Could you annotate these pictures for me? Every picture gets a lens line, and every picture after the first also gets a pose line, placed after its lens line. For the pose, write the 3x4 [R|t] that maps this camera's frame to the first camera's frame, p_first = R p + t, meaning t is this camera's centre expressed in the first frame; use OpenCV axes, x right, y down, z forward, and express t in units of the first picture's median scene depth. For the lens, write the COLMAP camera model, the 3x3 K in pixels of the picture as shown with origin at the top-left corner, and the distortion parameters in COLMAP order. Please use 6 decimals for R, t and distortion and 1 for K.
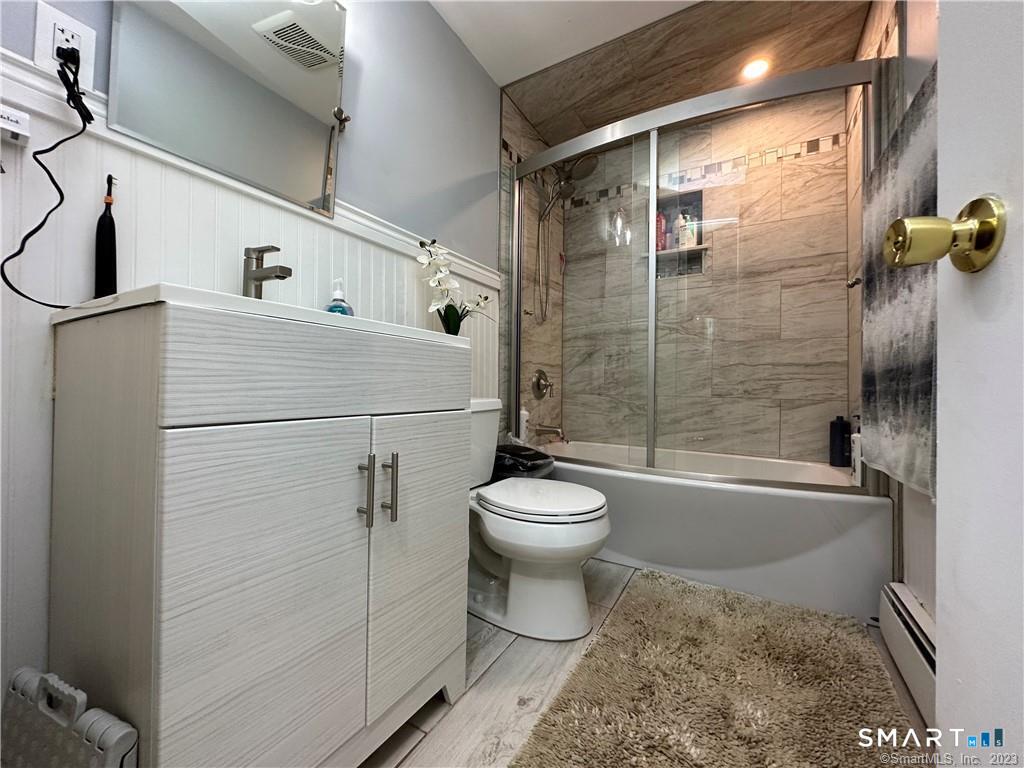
lens RADIAL K [[408.3, 0, 512.5], [0, 408.3, 381.0], [0, 0, 1]] dist [-0.004641, 0.000828]
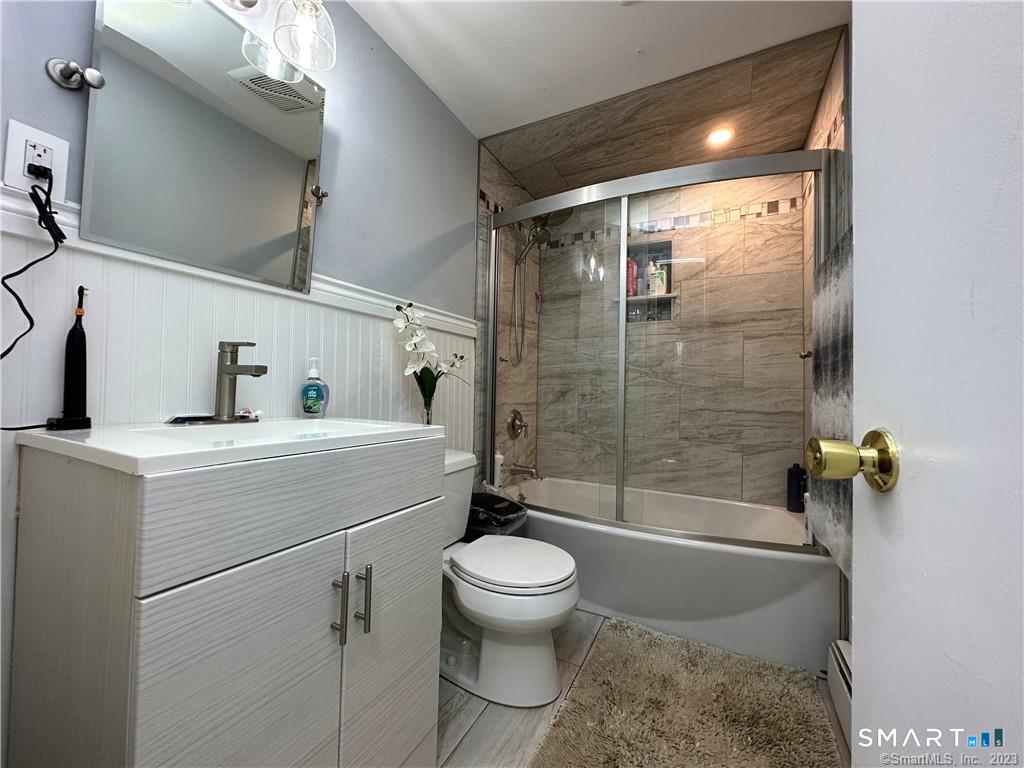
lens RADIAL K [[408.3, 0, 512.7], [0, 408.3, 382.4], [0, 0, 1]] dist [-0.004641, 0.000828]
pose [[0.998410, 0.009212, 0.055606, 0.006435], [-0.008584, 0.999897, -0.011529, -0.130814], [-0.055707, 0.011033, 0.998386, -0.025327]]
